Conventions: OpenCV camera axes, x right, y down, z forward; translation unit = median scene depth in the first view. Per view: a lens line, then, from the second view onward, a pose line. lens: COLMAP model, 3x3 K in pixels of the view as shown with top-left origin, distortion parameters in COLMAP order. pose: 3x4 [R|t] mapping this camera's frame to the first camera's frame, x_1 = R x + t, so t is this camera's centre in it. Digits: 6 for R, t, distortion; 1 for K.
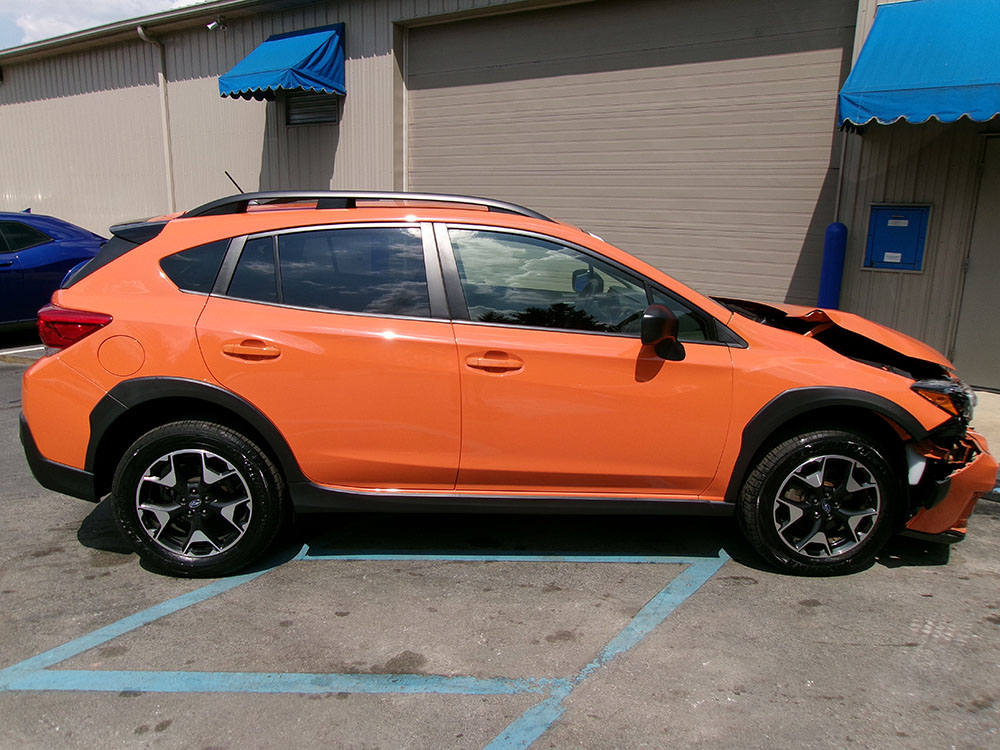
lens RADIAL K [[795.7, 0, 500.0], [0, 795.7, 375.0], [0, 0, 1]] dist [-0.037824, 0.058312]
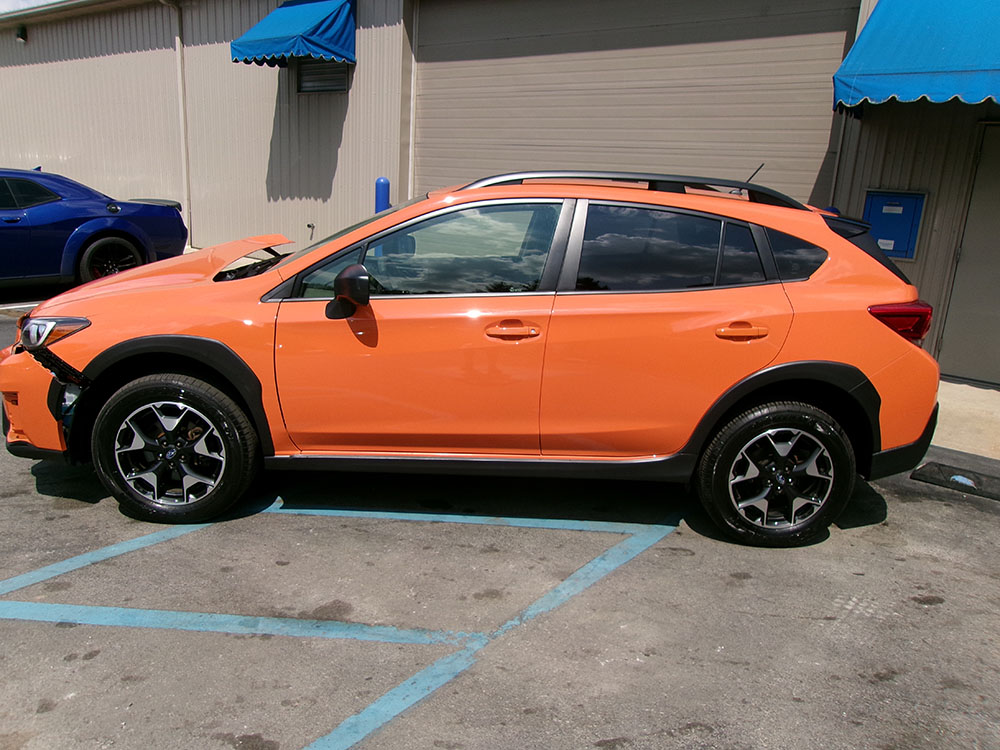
lens RADIAL K [[795.7, 0, 500.0], [0, 795.7, 375.0], [0, 0, 1]] dist [-0.037824, 0.058312]
pose [[0.998775, 0.040766, -0.028038, 0.102970], [-0.039979, 0.998806, 0.028091, 0.013902], [0.029150, -0.026936, 0.999212, -0.023422]]
